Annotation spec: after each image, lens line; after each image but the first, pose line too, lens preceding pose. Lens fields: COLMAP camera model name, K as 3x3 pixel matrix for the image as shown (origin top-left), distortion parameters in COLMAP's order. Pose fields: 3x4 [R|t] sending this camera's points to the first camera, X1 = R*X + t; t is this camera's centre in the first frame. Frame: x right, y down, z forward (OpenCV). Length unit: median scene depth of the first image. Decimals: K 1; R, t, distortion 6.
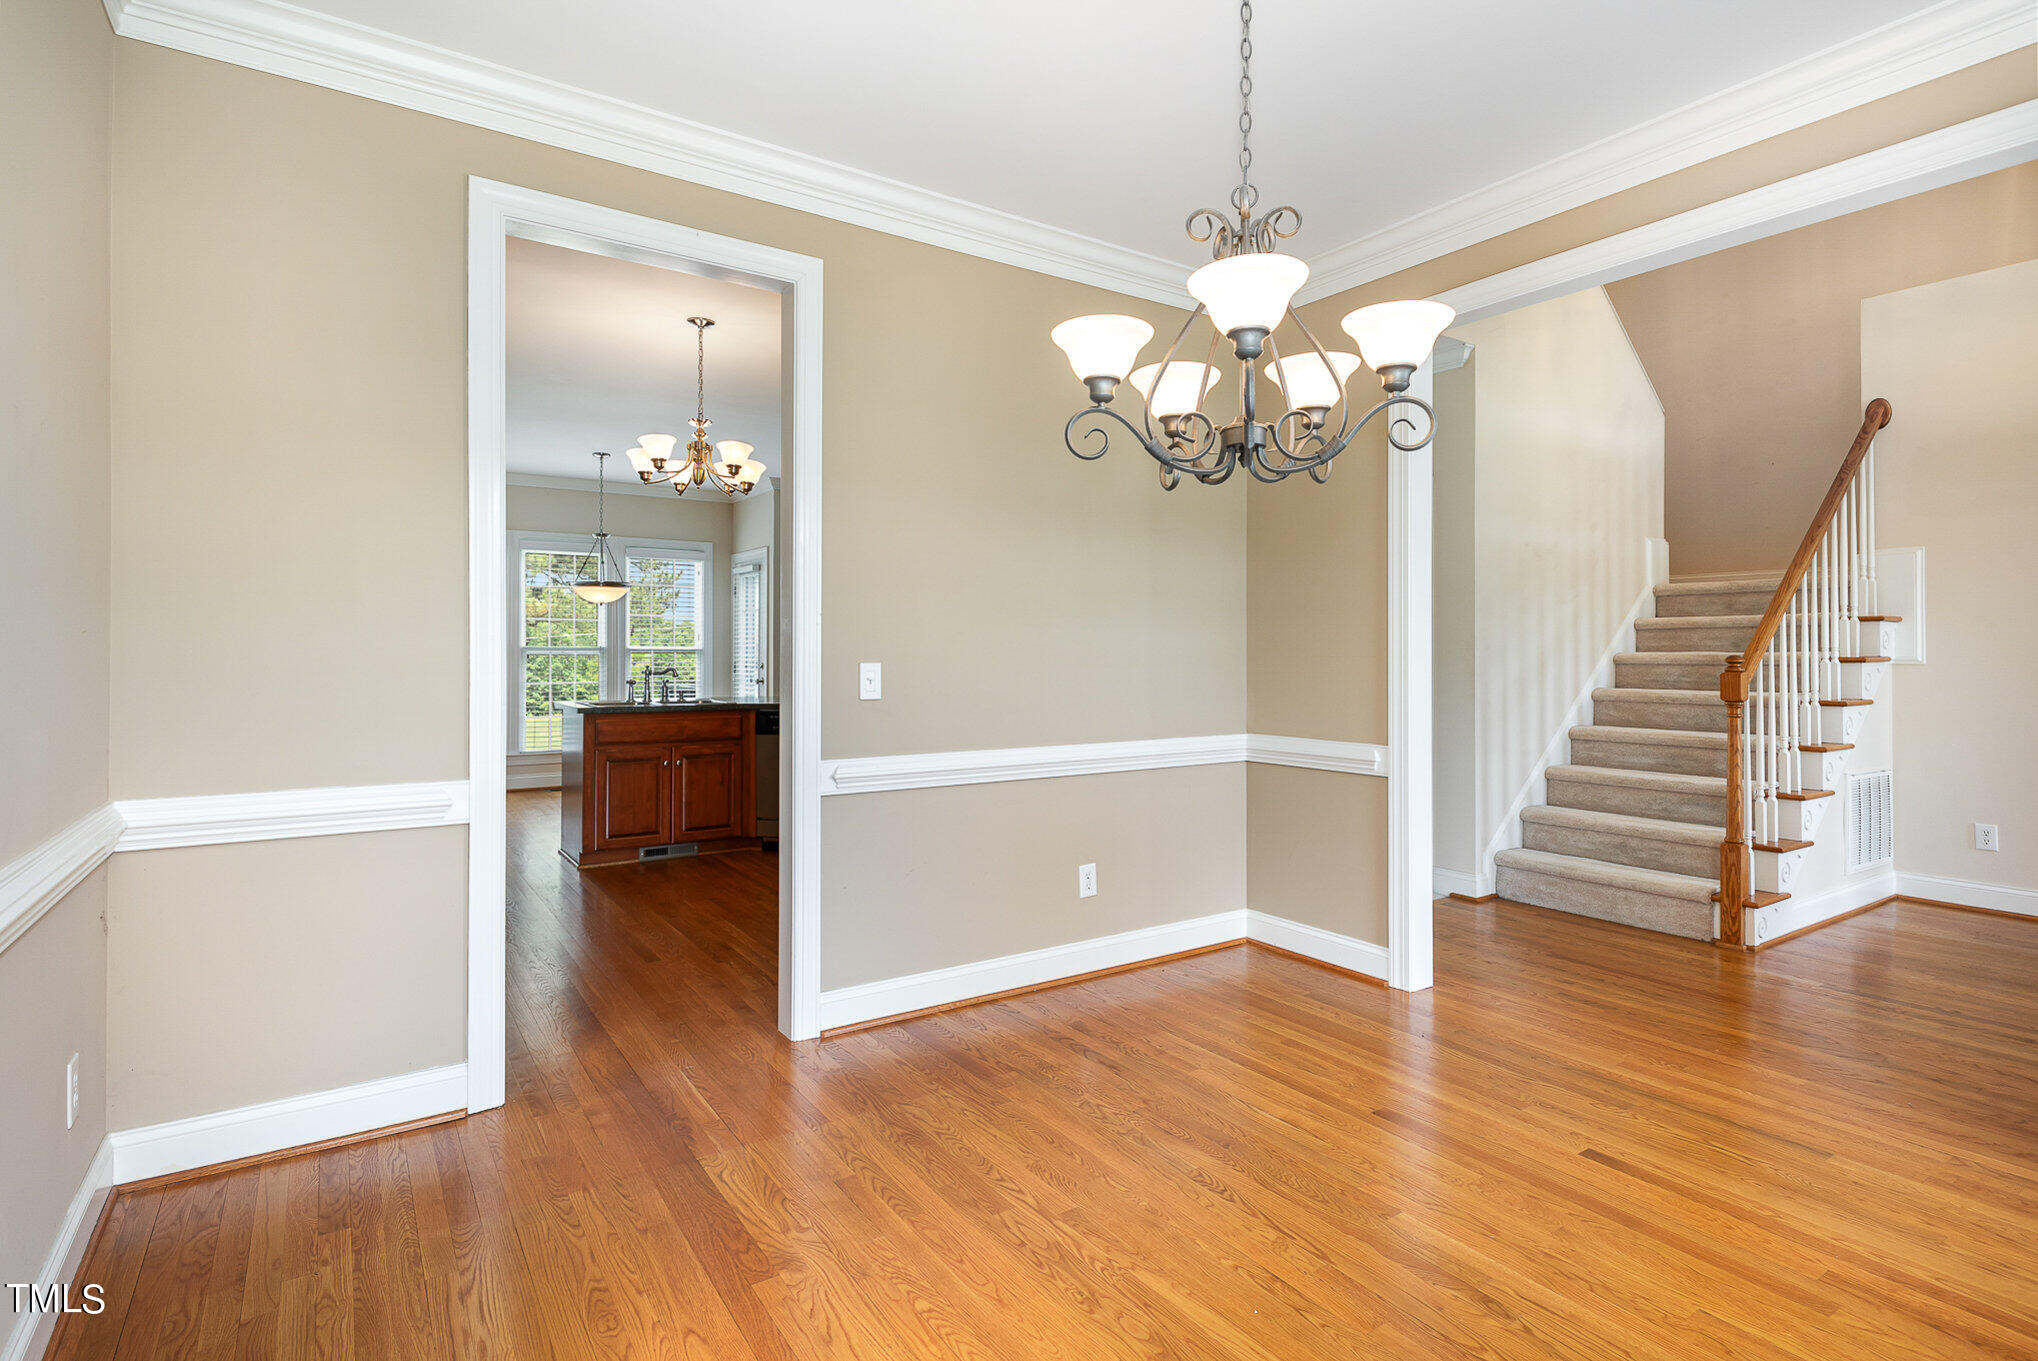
lens RADIAL K [[1010.8, 0, 1021.1], [0, 1010.8, 653.4], [0, 0, 1]] dist [0.000531, -0.000012]
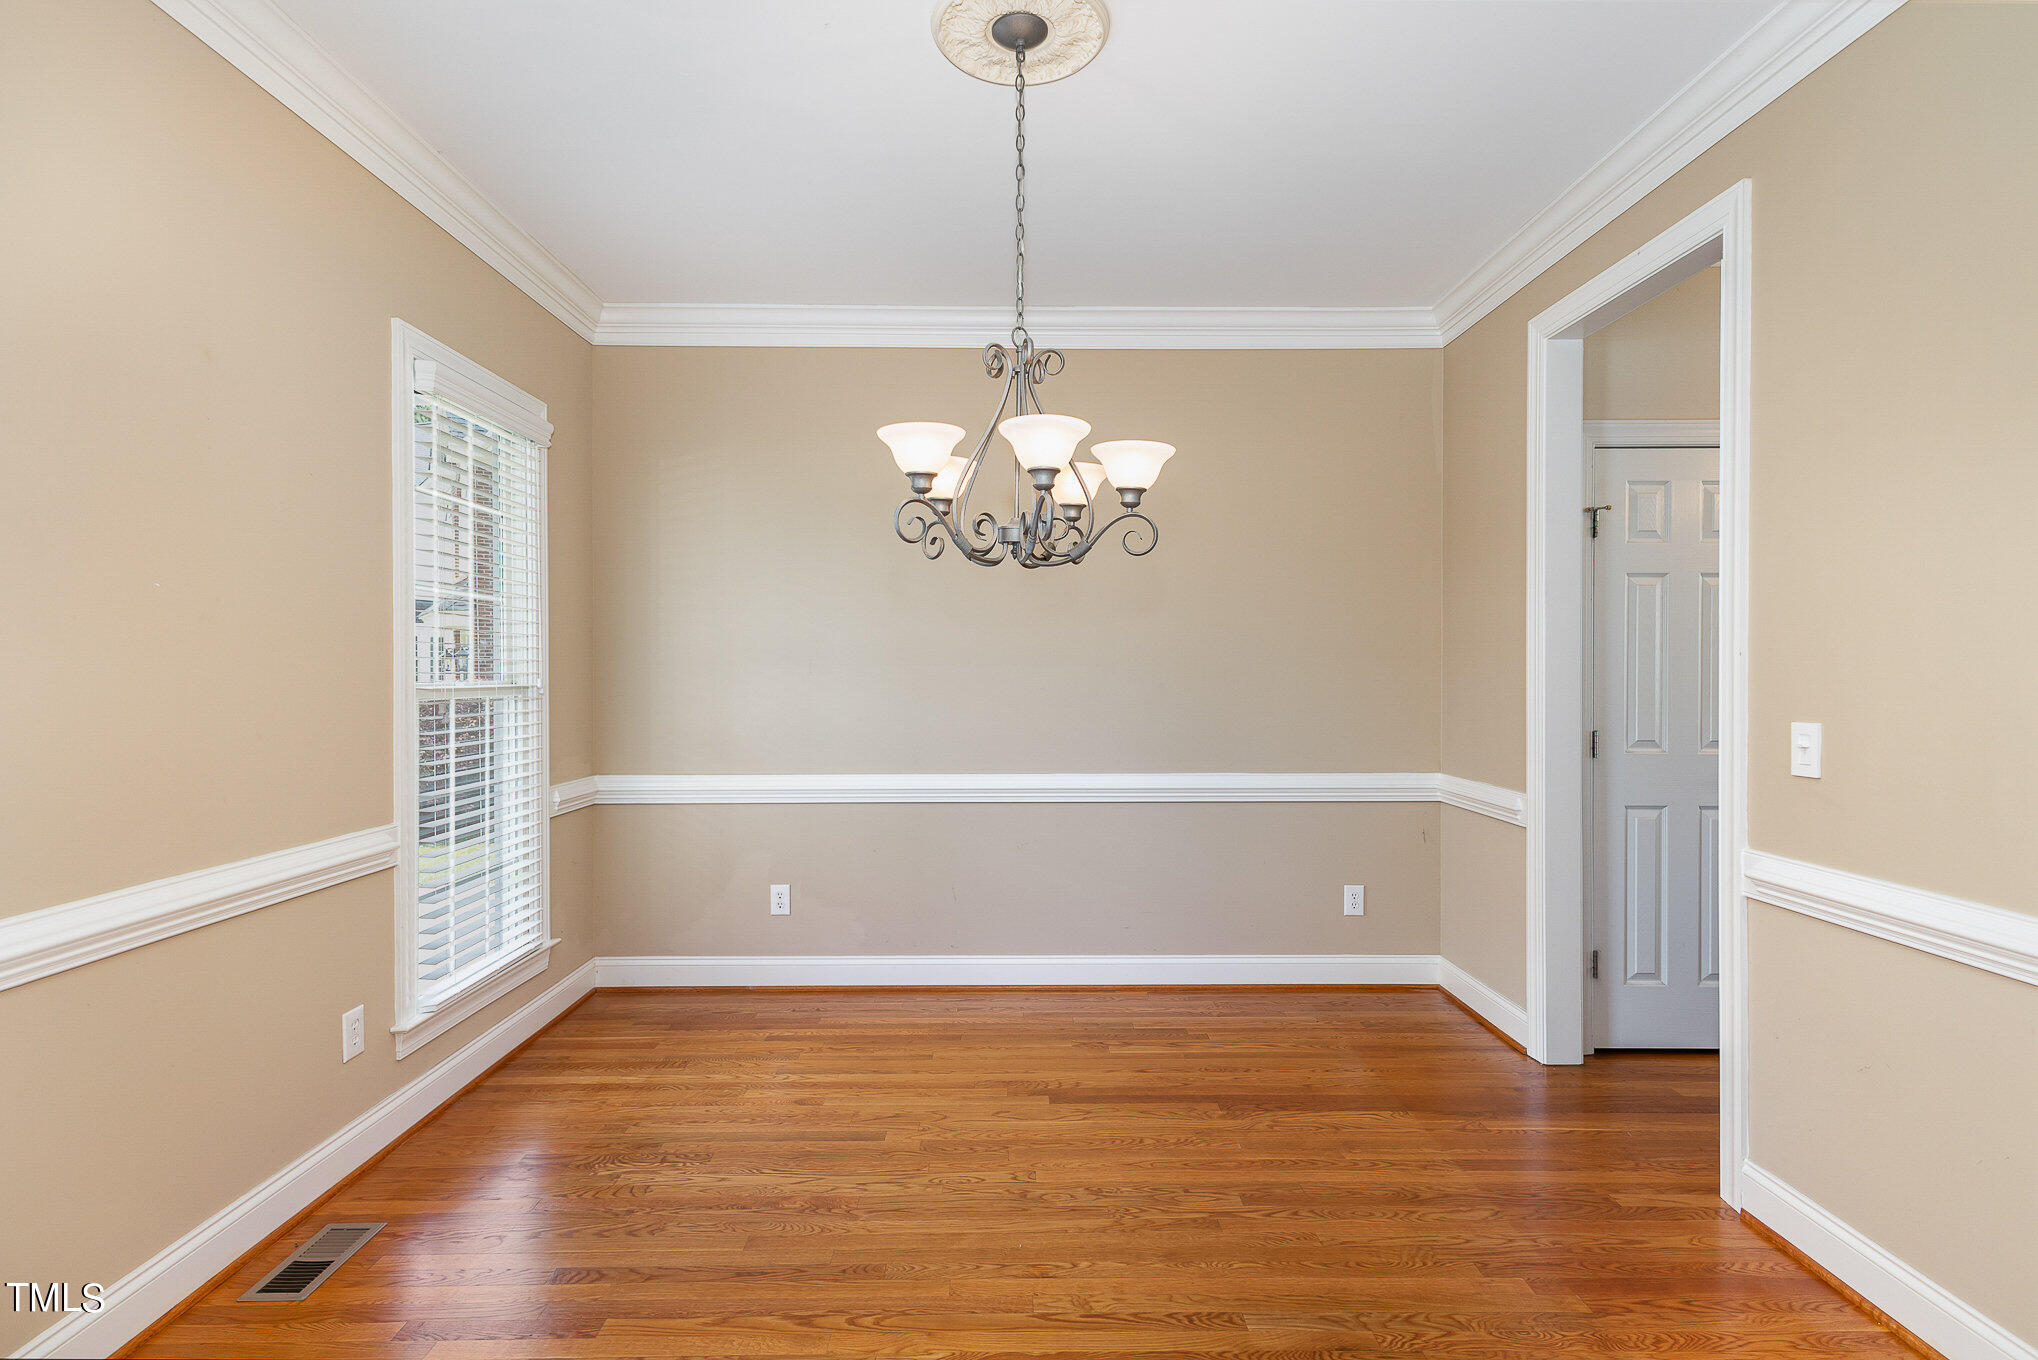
lens RADIAL K [[1010.8, 0, 1021.1], [0, 1010.8, 652.9], [0, 0, 1]] dist [0.000531, -0.000012]
pose [[-0.544545, -0.009546, -0.838677, 0.889958], [-0.000686, 0.999940, -0.010936, -0.036450], [0.838731, -0.005379, -0.544519, 1.177829]]
